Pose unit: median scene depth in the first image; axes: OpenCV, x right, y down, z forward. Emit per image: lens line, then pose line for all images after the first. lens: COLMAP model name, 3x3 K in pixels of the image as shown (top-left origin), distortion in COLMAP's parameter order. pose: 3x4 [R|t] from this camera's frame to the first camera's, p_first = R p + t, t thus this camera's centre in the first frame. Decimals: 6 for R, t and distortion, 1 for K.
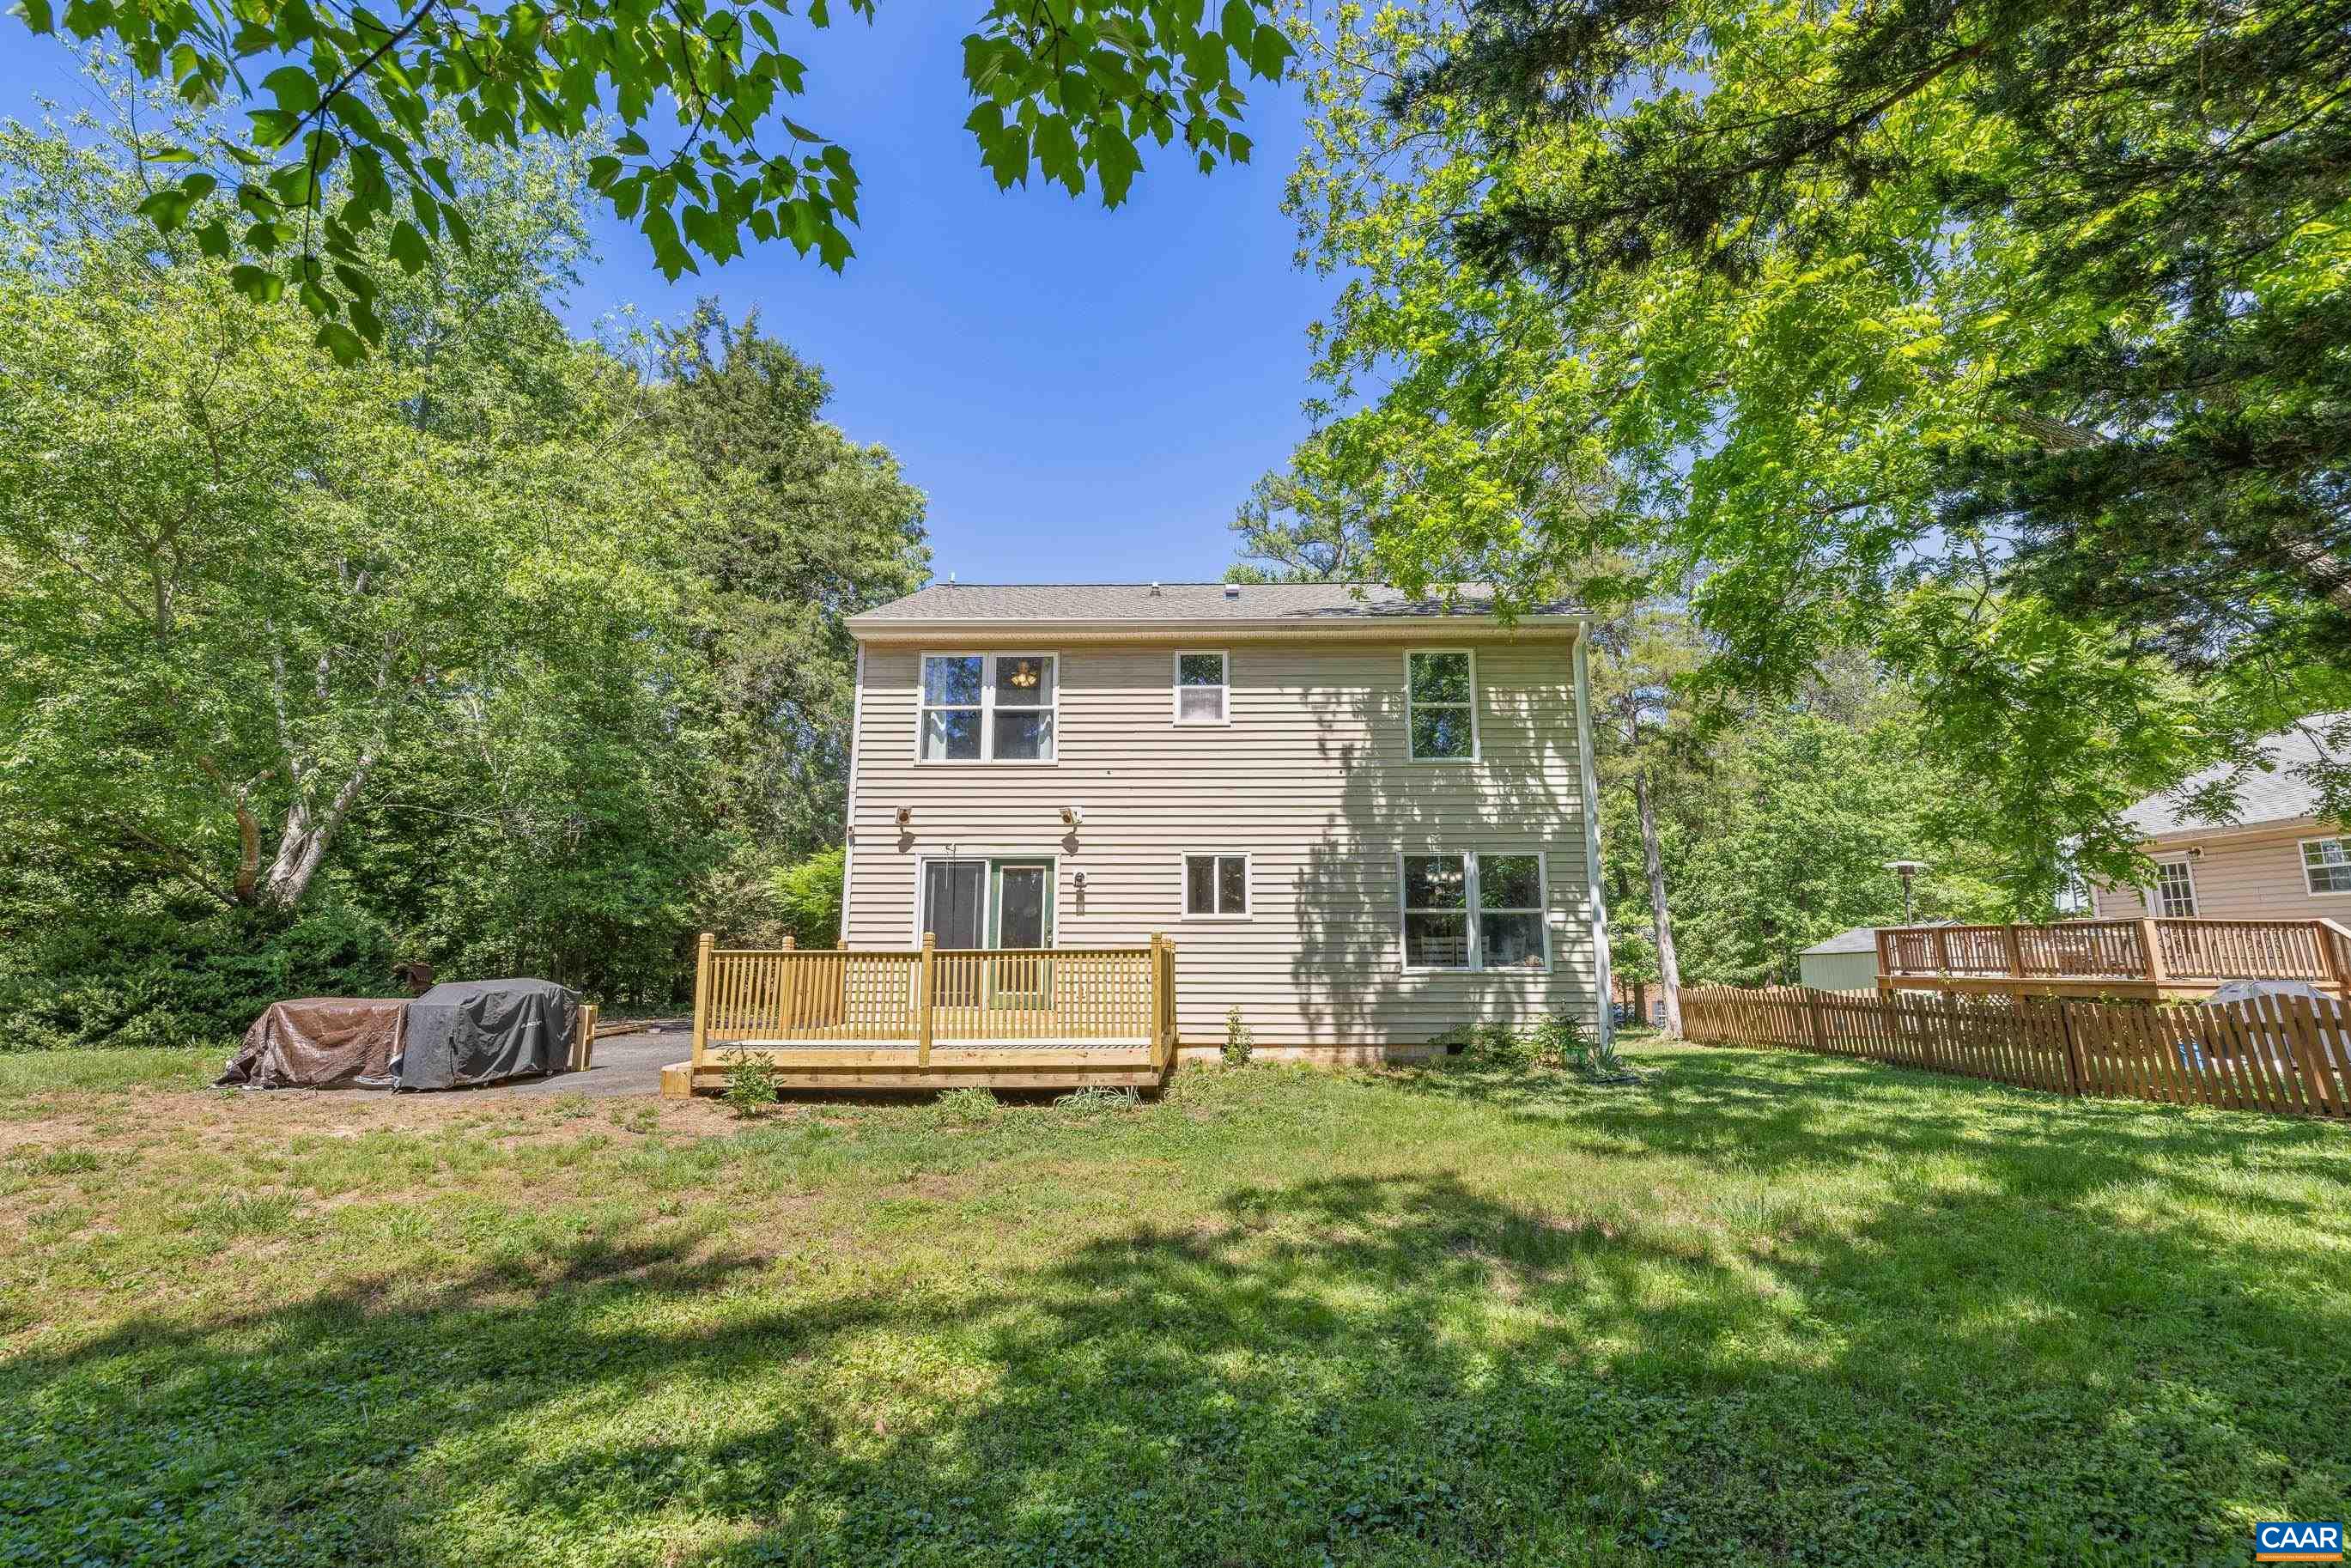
lens RADIAL K [[988.9, 0, 1182.2], [0, 988.9, 782.7], [0, 0, 1]] dist [0.000015, 0.000113]
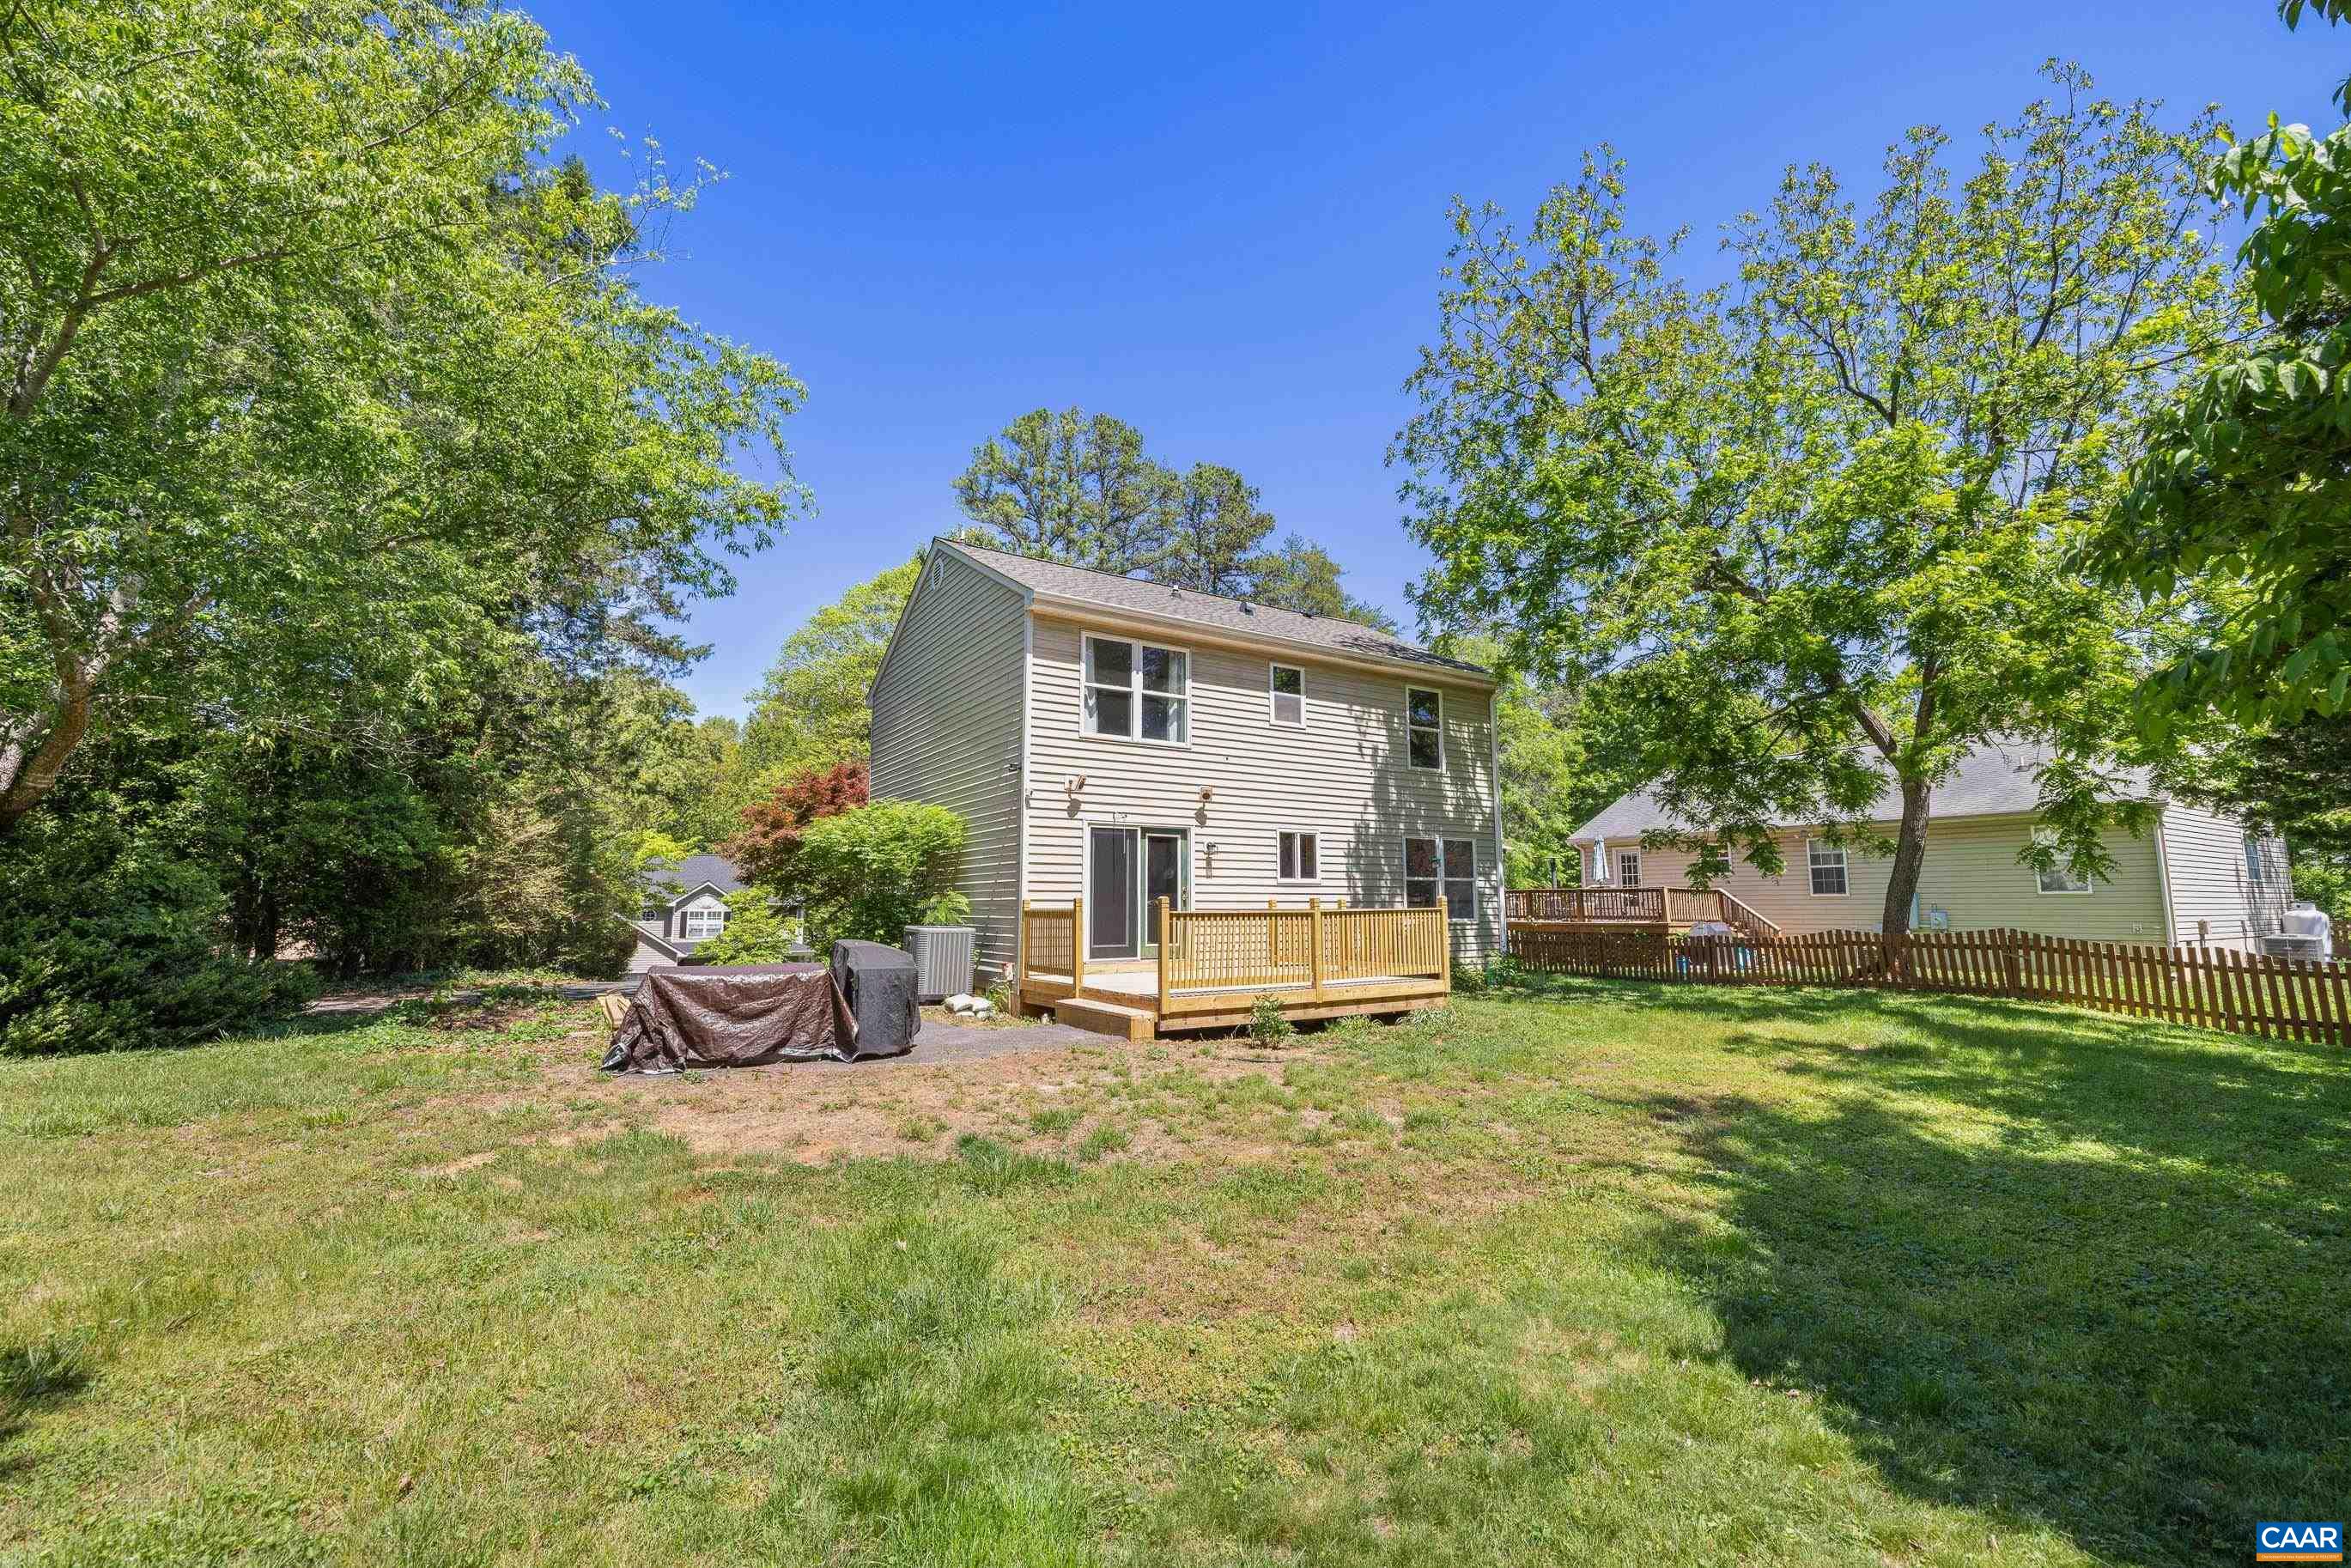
lens RADIAL K [[988.9, 0, 1182.2], [0, 988.9, 782.7], [0, 0, 1]] dist [0.000015, 0.000113]
pose [[0.830802, 0.067514, 0.552458, -0.784591], [-0.095724, 0.995157, 0.022337, -0.002924], [-0.548275, -0.071441, 0.833241, 0.039817]]
